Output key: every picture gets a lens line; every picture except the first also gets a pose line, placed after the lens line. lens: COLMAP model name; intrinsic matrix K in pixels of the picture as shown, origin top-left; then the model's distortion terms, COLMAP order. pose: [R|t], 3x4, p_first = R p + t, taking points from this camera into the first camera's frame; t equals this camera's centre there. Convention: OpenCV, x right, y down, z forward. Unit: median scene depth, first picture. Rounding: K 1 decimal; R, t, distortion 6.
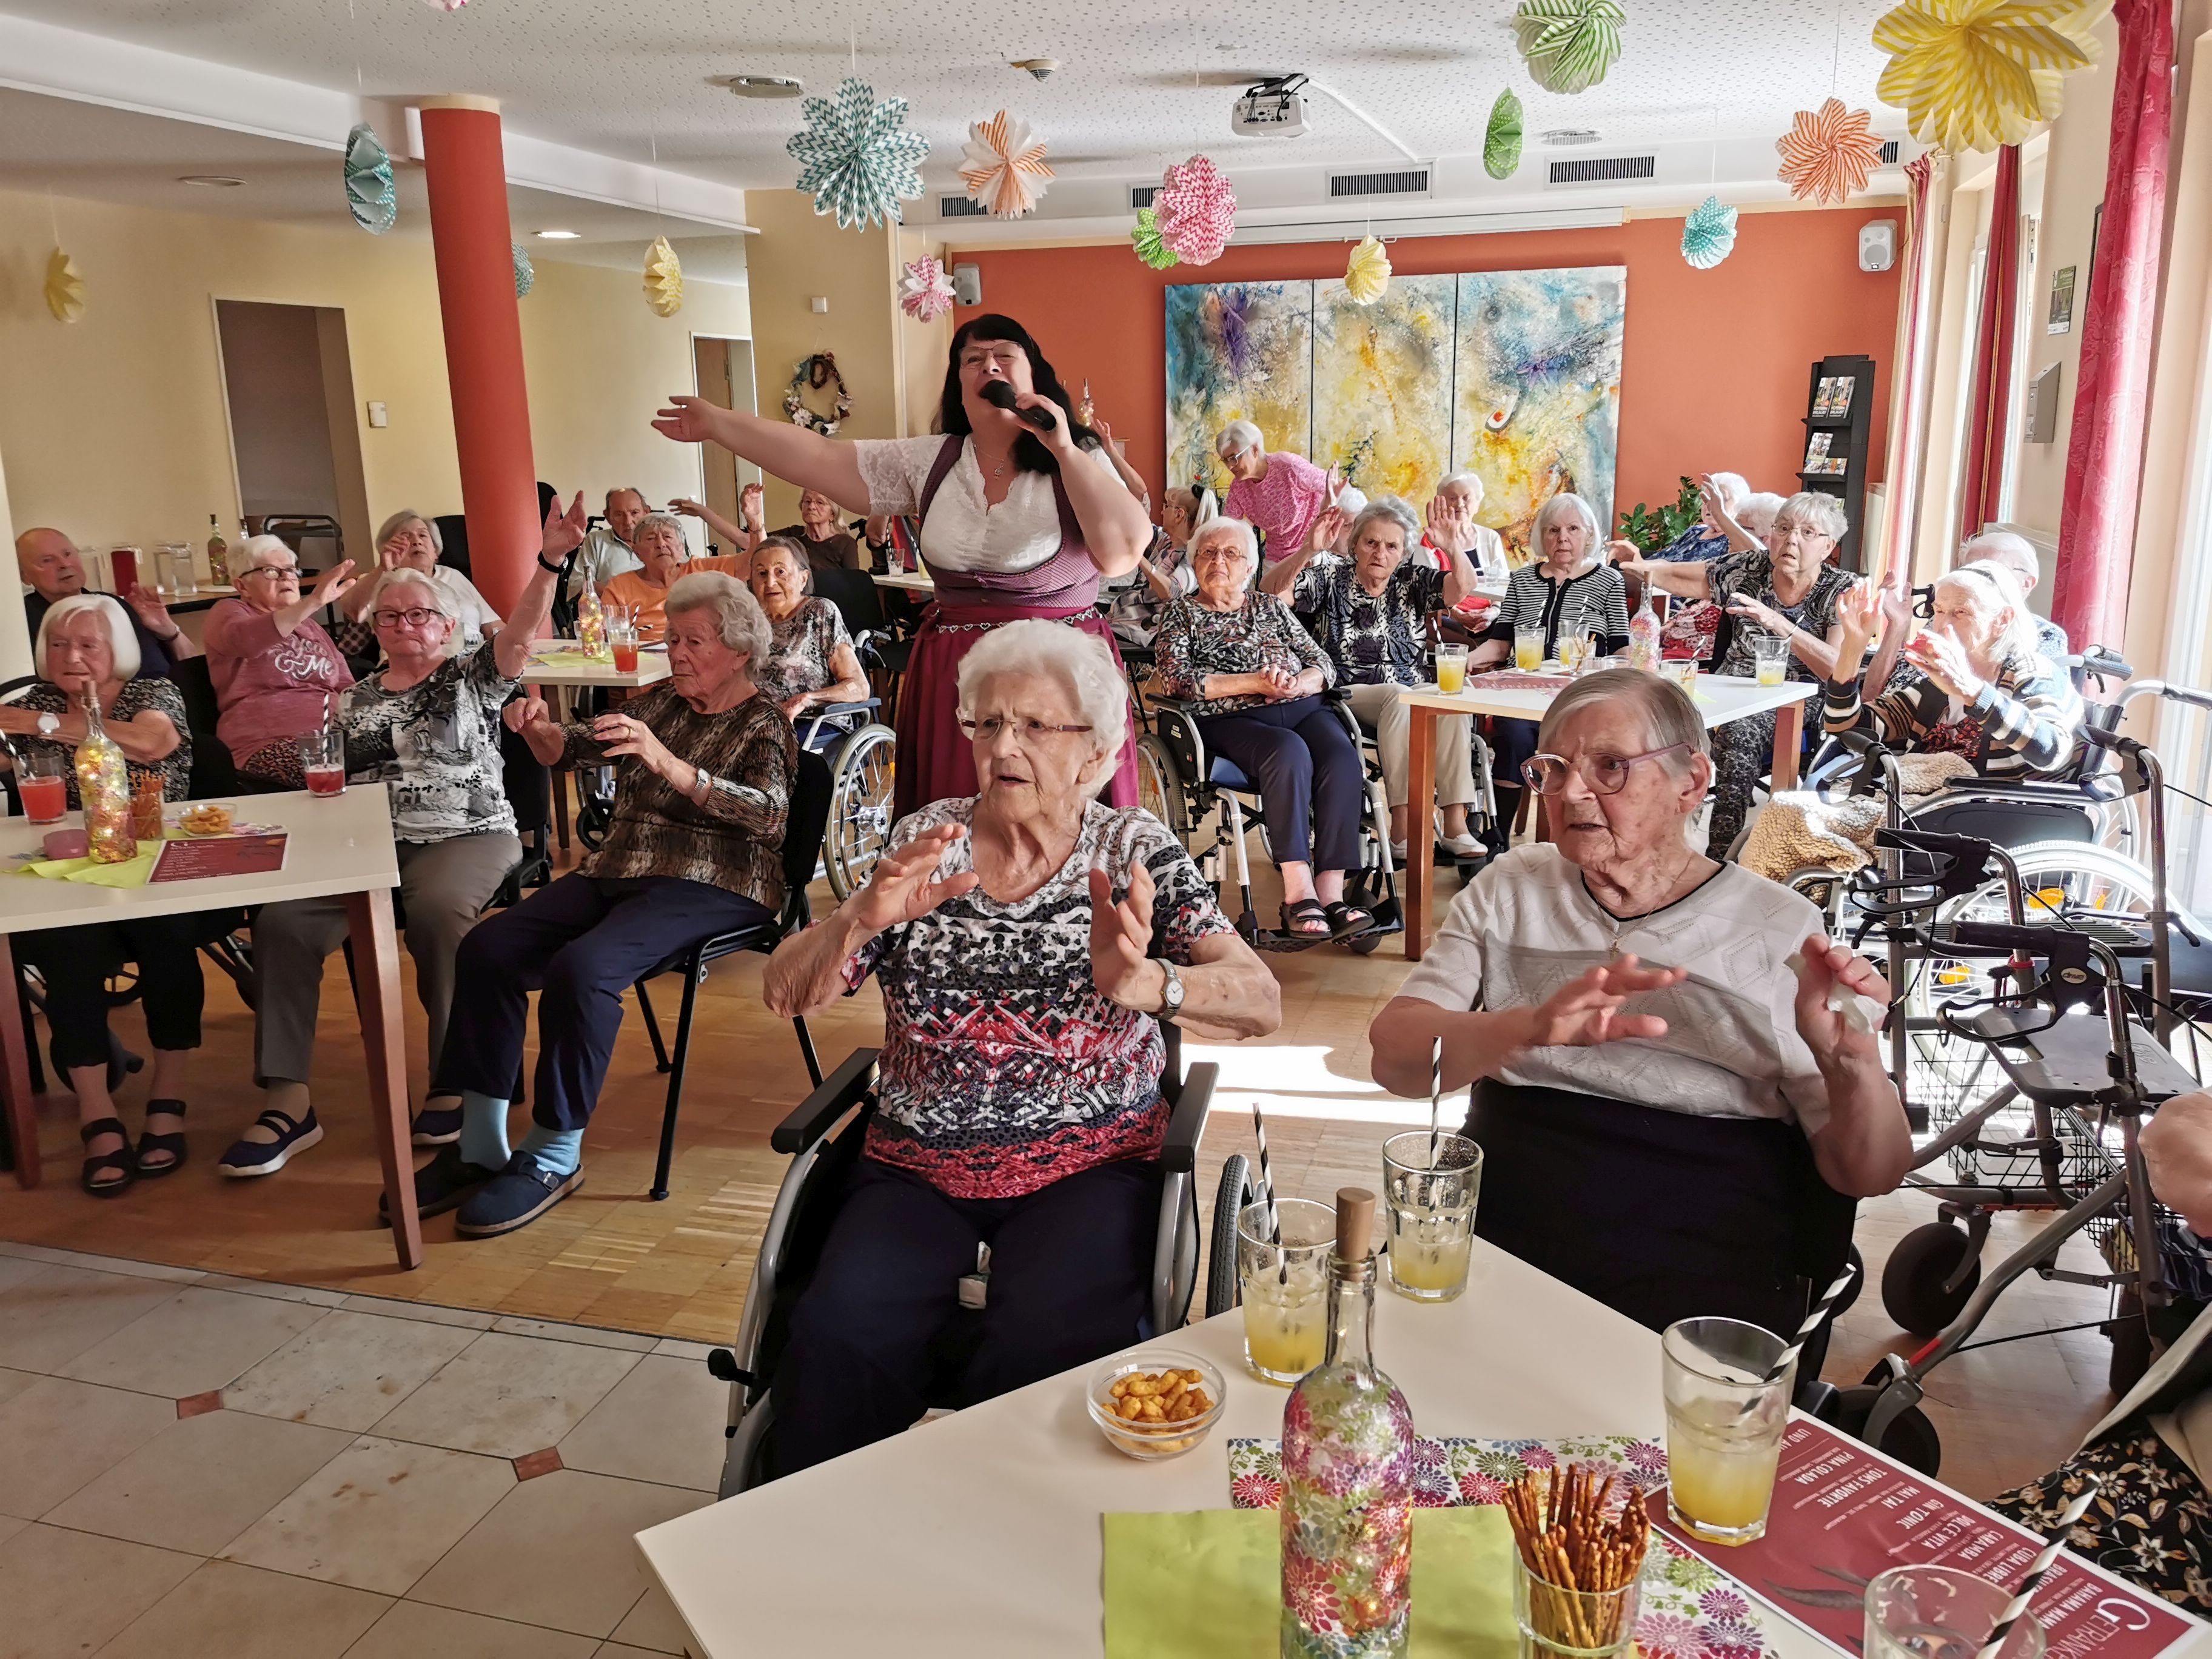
lens RADIAL K [[1756.7, 0, 1097.6], [0, 1756.7, 828.8], [0, 0, 1]] dist [0.065646, -0.087032]
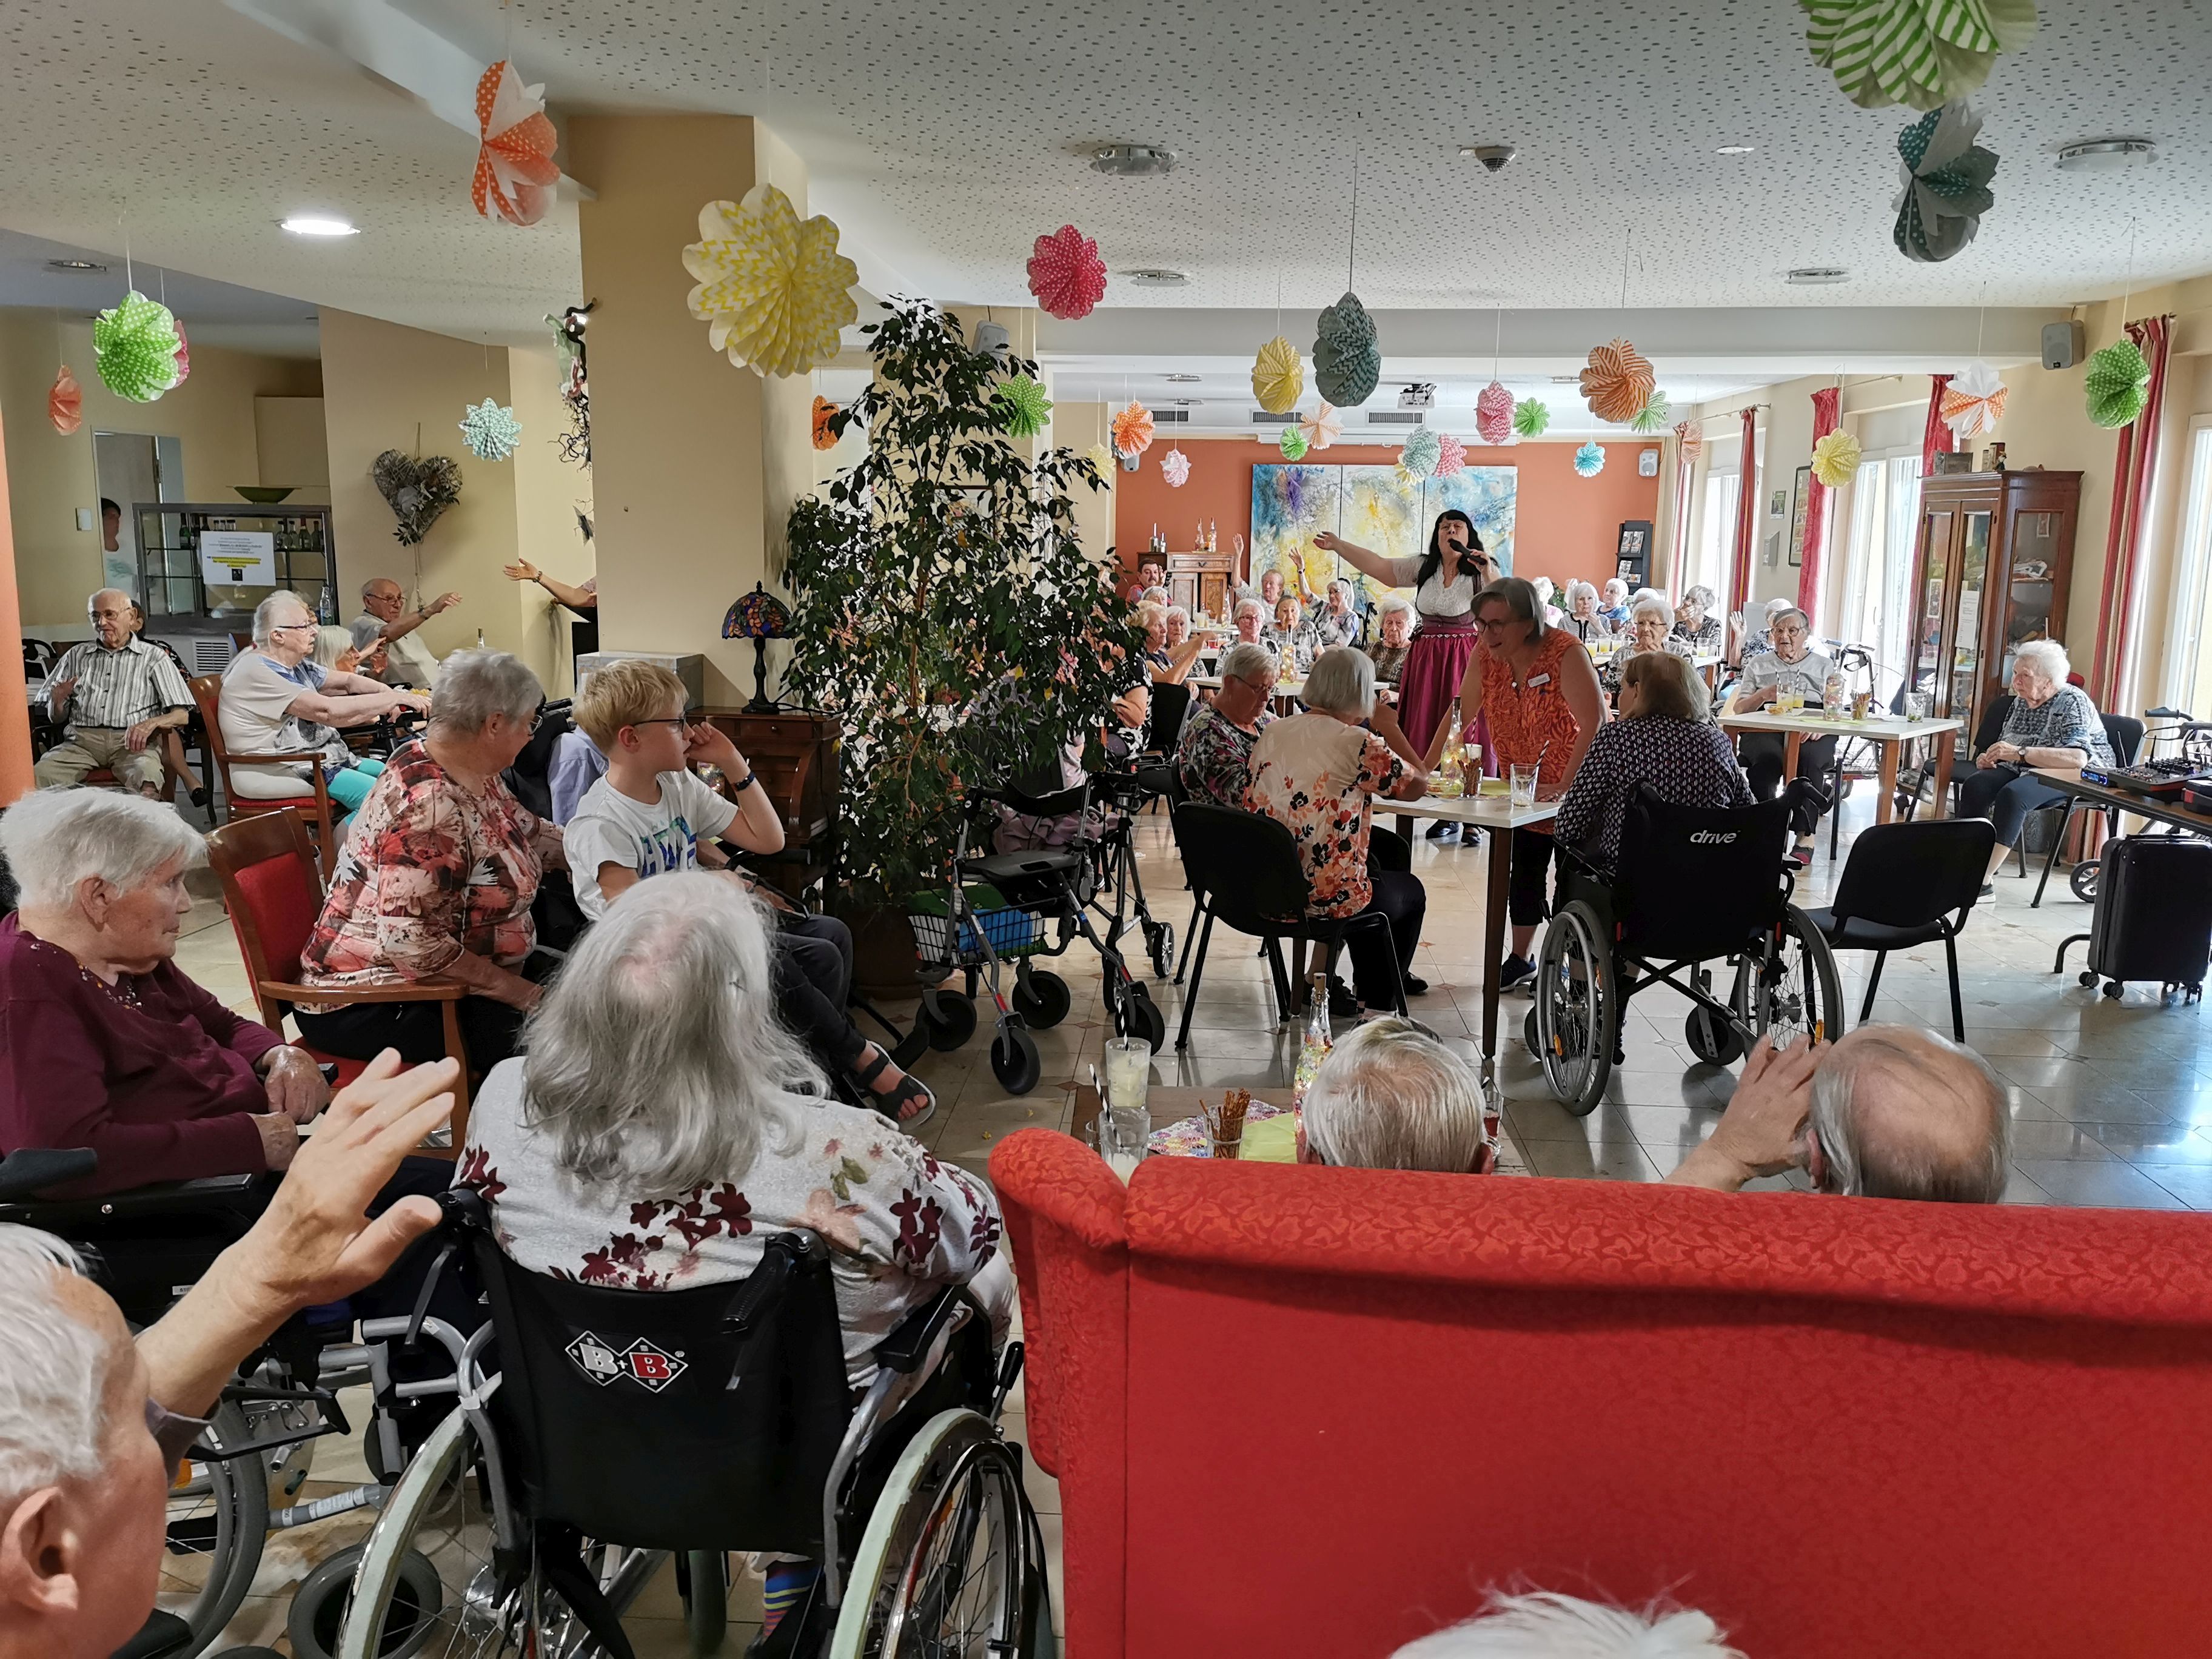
lens RADIAL K [[1756.7, 0, 1099.1], [0, 1756.7, 826.8], [0, 0, 1]] dist [0.065646, -0.087032]
pose [[0.977269, -0.005997, 0.211916, -1.085611], [0.018902, 0.998084, -0.058921, 0.317161], [-0.211157, 0.061587, 0.975510, -1.388781]]
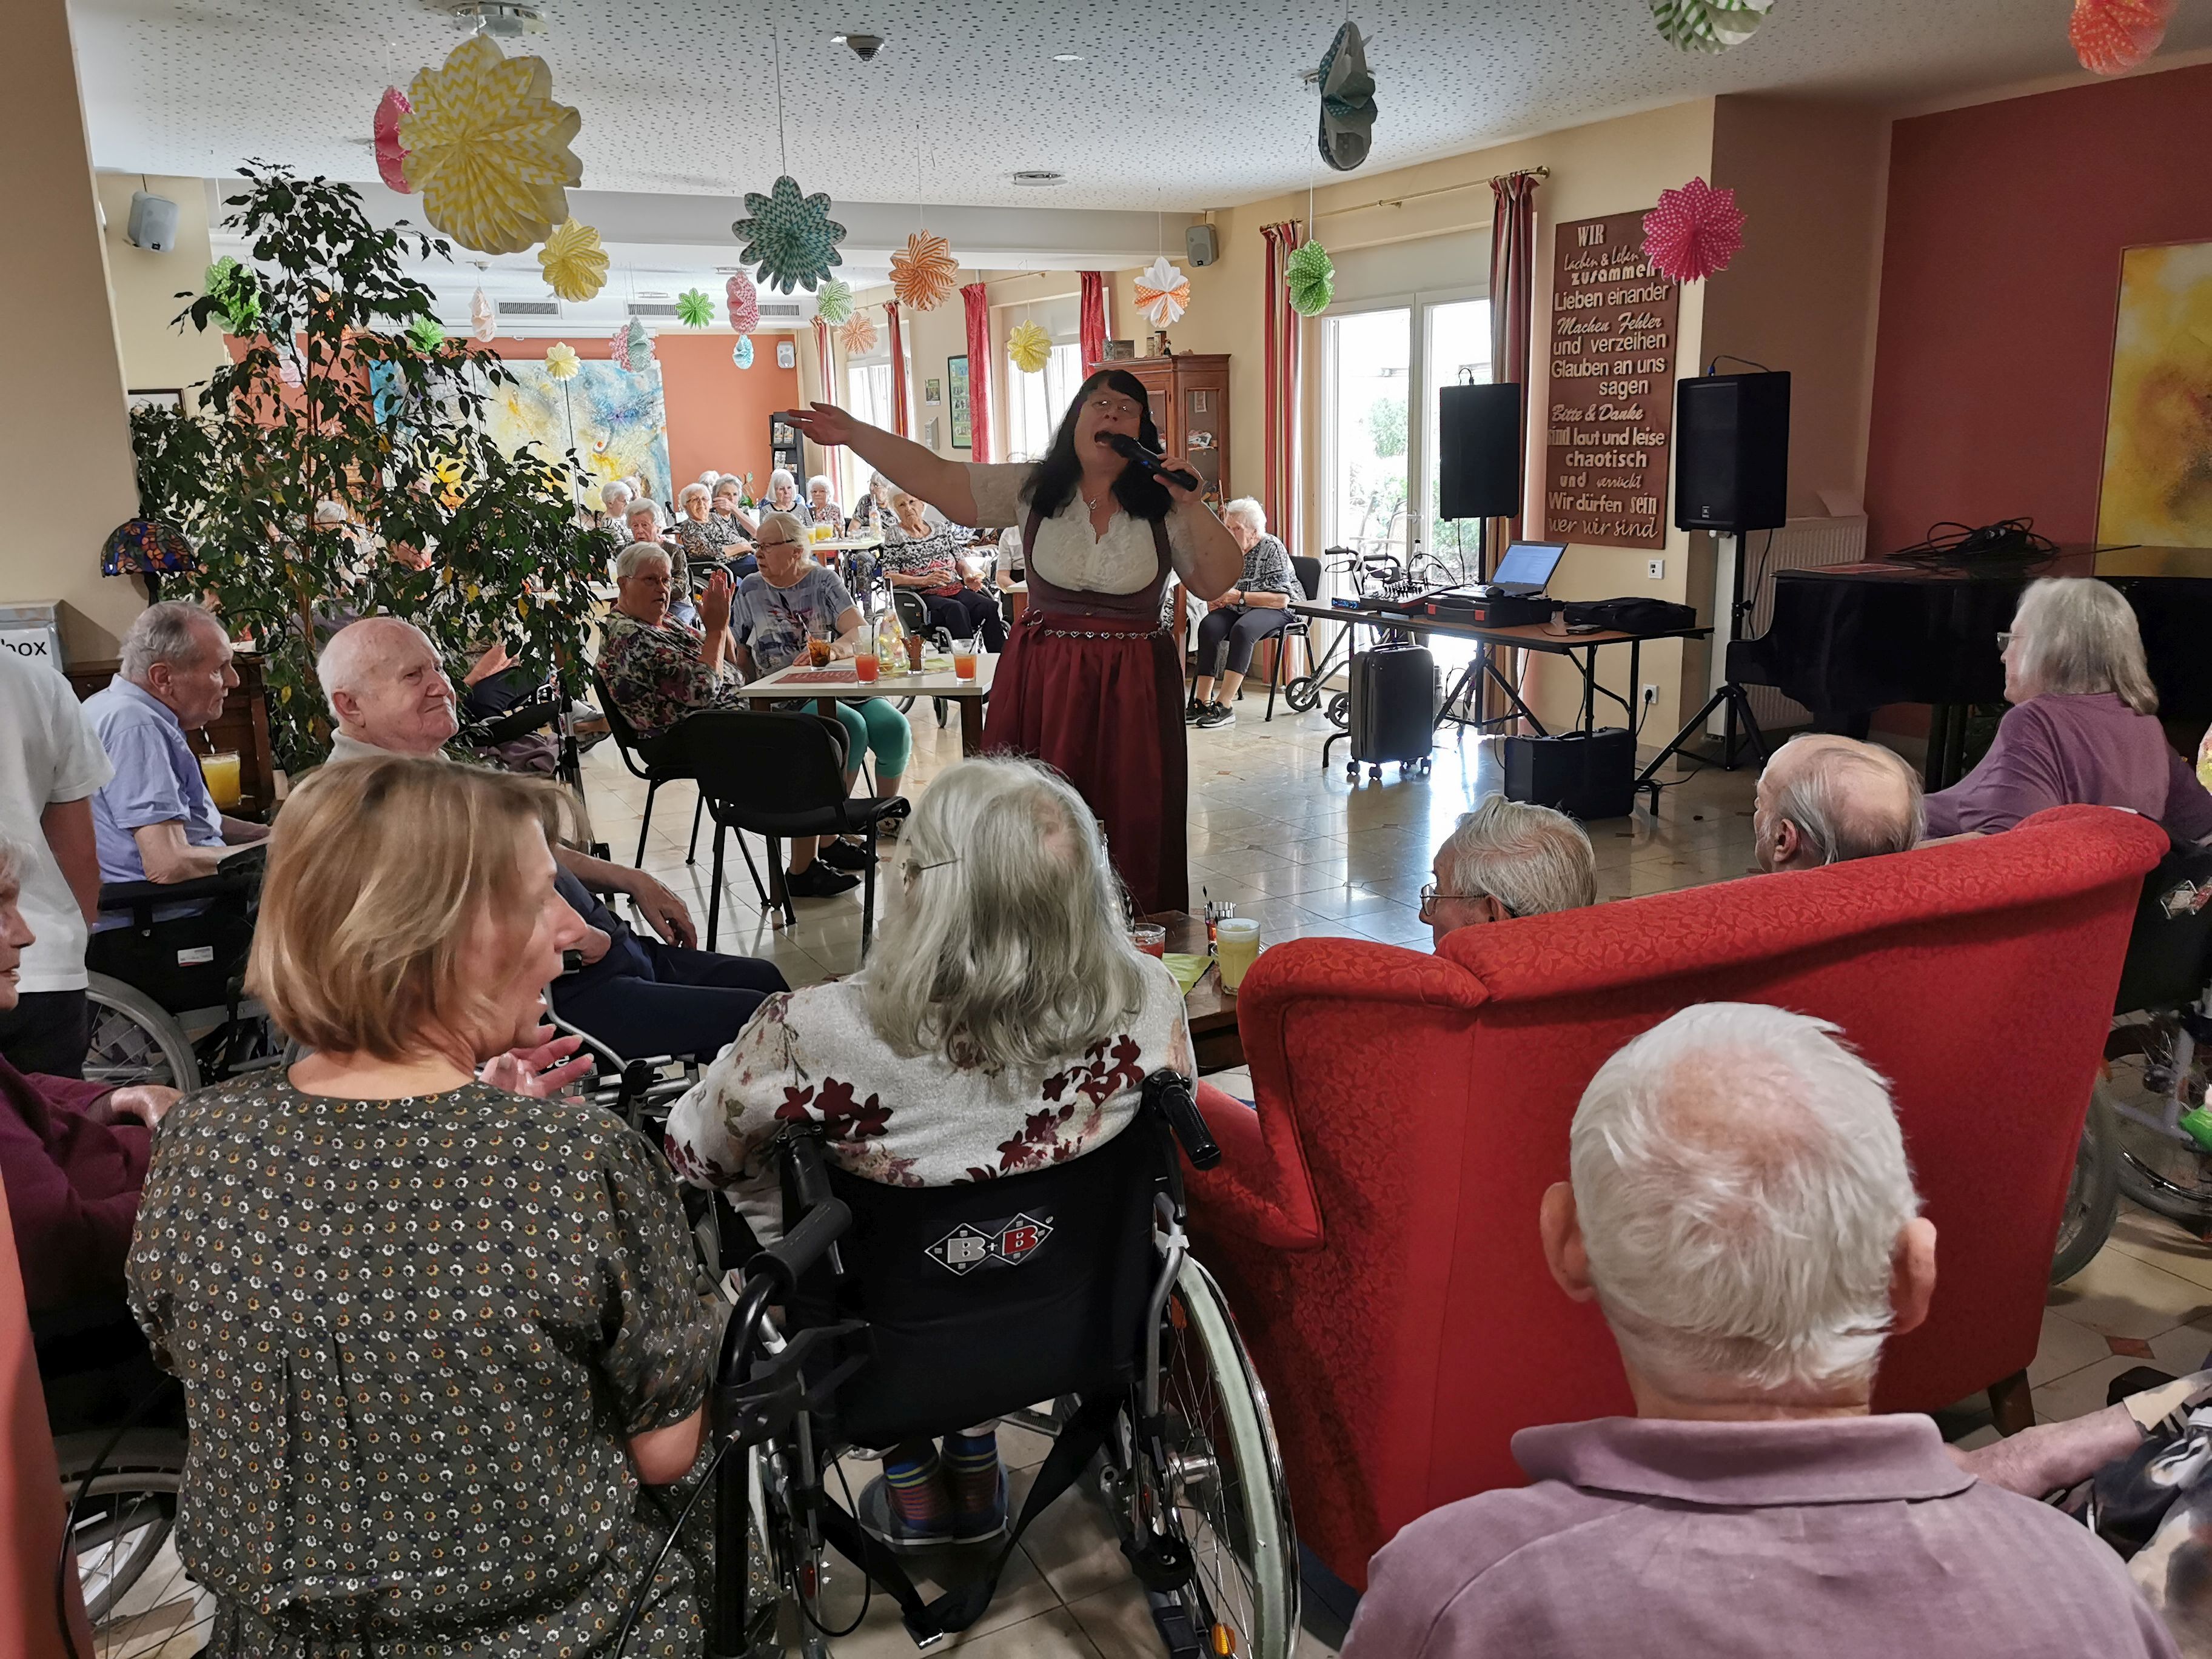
lens RADIAL K [[1756.7, 0, 1138.0], [0, 1756.7, 844.6], [0, 0, 1]] dist [0.065646, -0.087032]
pose [[0.706931, -0.169053, 0.686782, -1.440553], [0.175832, 0.982537, 0.060863, 0.297905], [-0.685078, 0.077732, 0.724311, -1.255666]]
